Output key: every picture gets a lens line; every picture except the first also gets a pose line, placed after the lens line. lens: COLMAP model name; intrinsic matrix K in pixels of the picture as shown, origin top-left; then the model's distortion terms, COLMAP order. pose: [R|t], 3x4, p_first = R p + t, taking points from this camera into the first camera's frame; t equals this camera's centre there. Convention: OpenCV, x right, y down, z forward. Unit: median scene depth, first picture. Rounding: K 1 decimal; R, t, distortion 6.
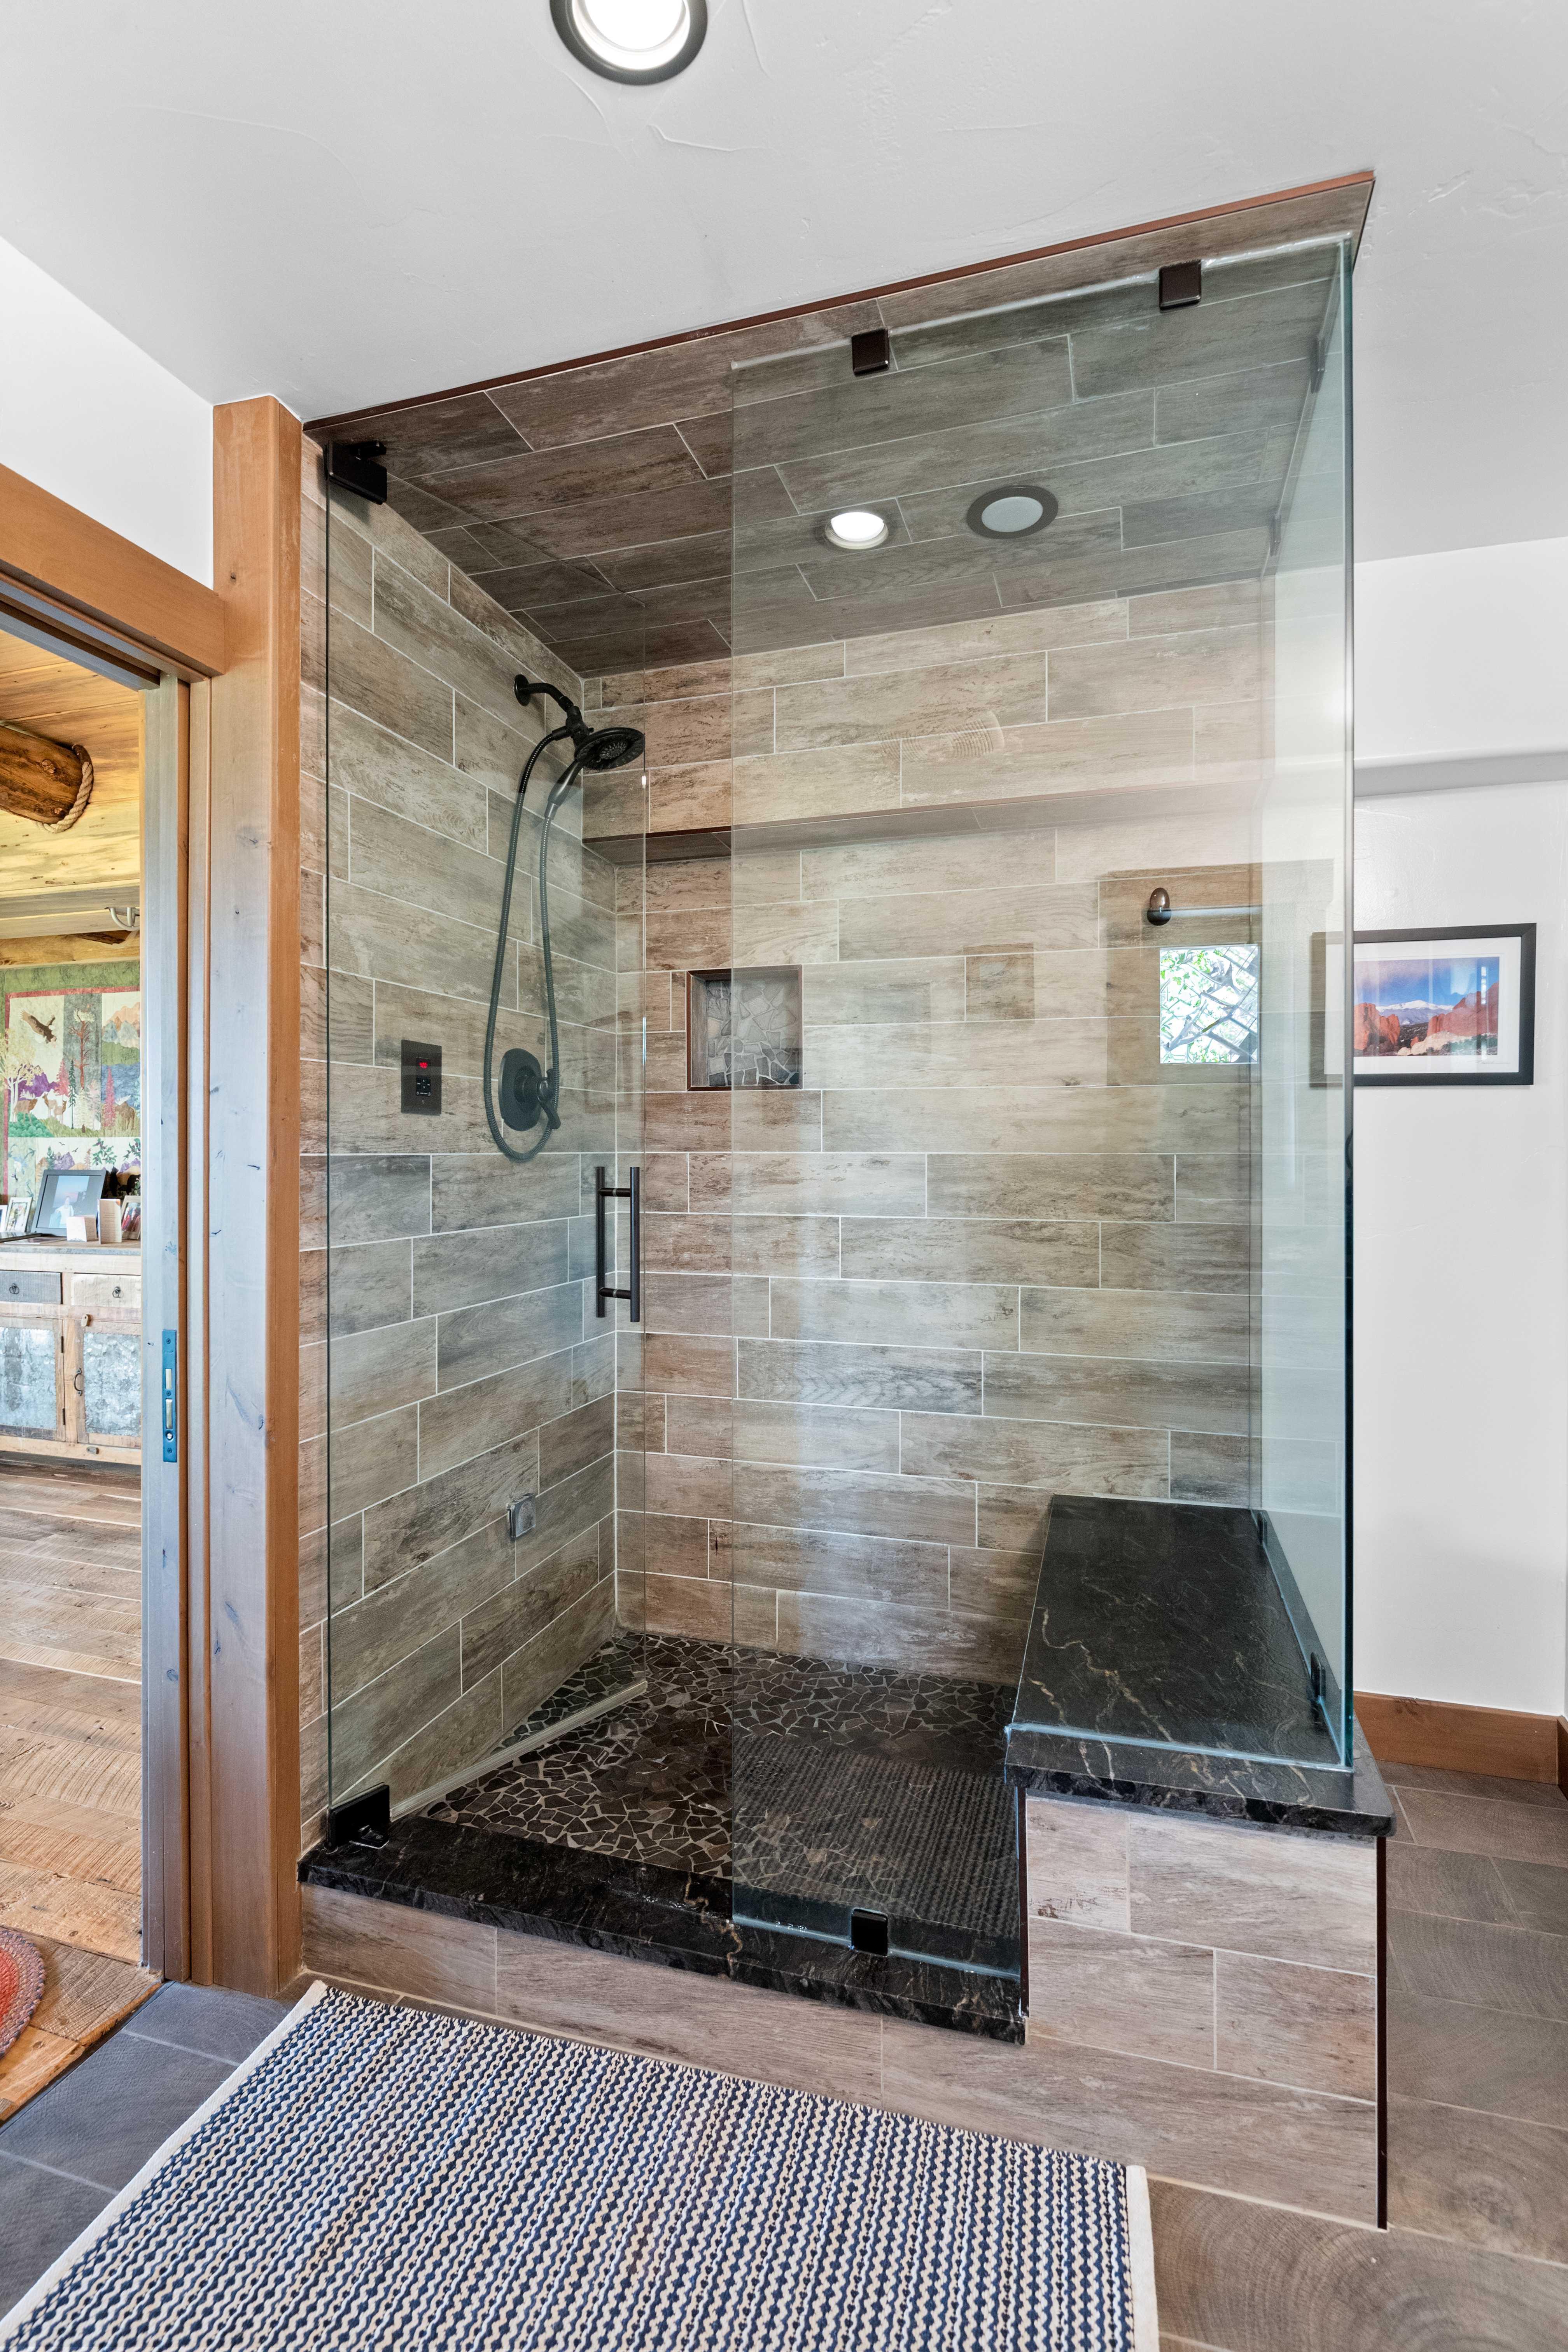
lens RADIAL K [[1116.1, 0, 774.2], [0, 1116.1, 1164.6], [0, 0, 1]] dist [0.008297, -0.000801]
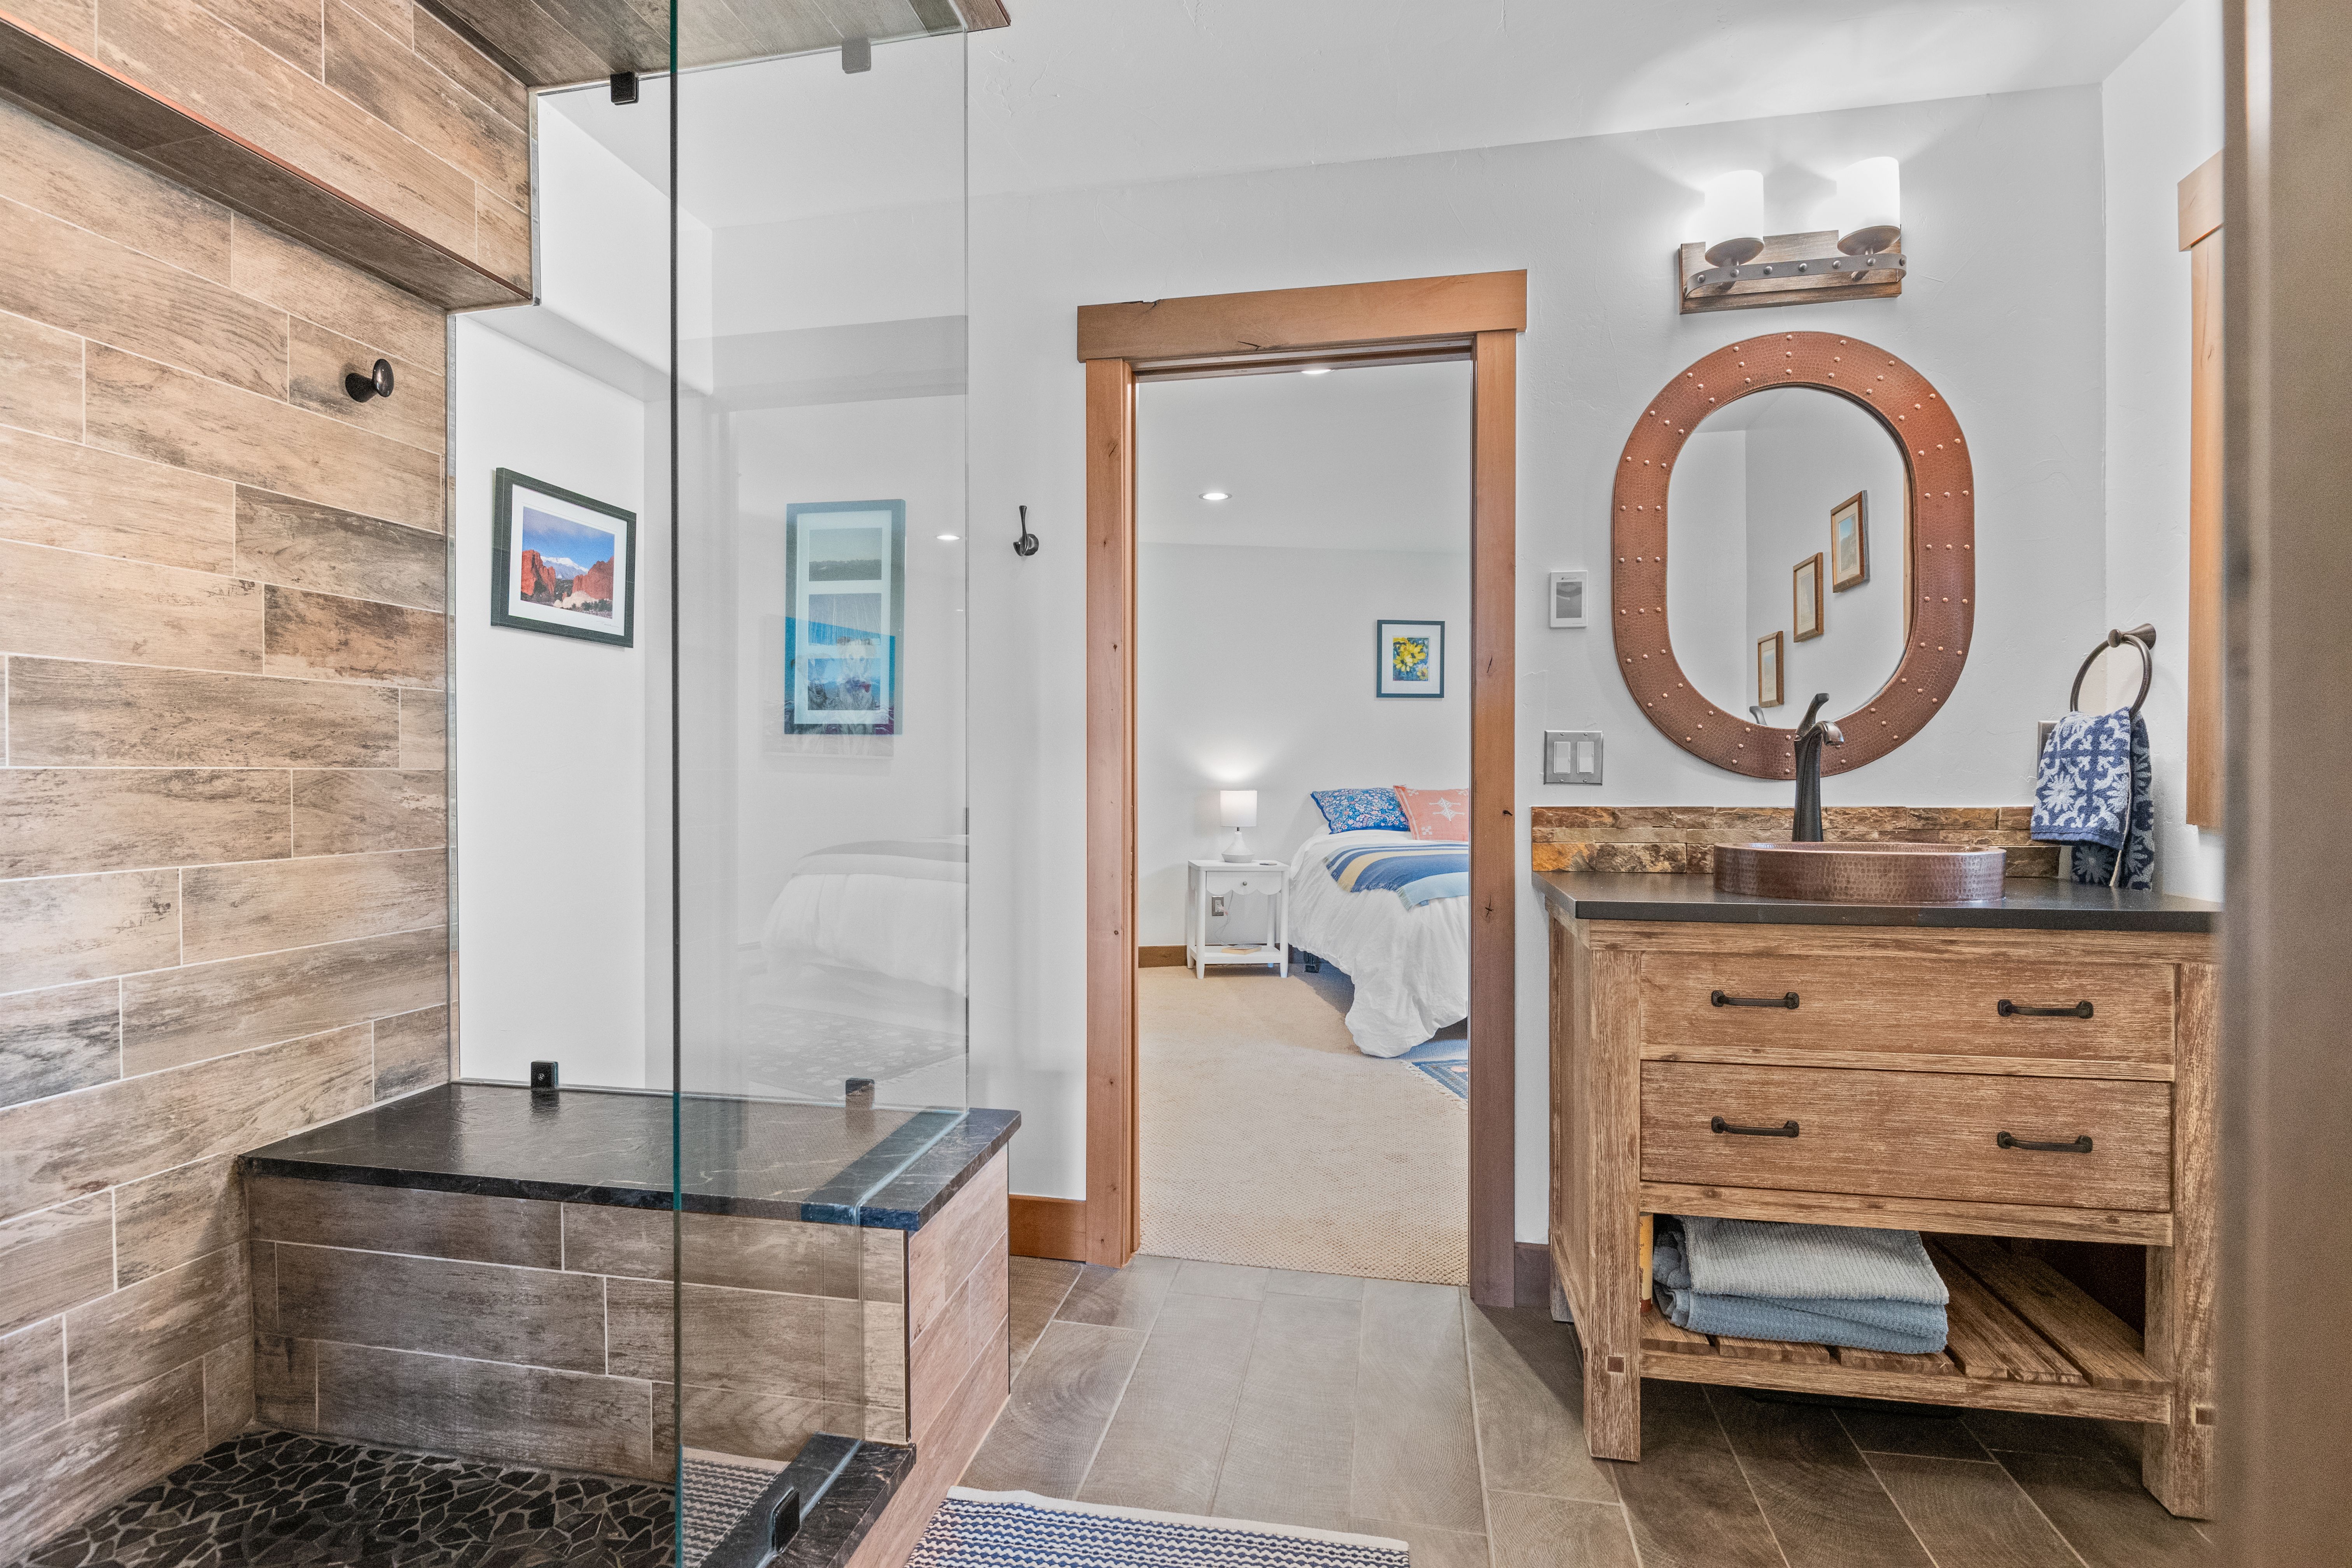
lens RADIAL K [[1141.6, 0, 1159.1], [0, 1141.6, 795.9], [0, 0, 1]] dist [0.008086, -0.008980]
pose [[-0.098606, -0.020238, 0.994921, -0.523463], [0.012290, 0.999692, 0.021553, 0.059065], [-0.995051, 0.014353, -0.098327, 0.488502]]
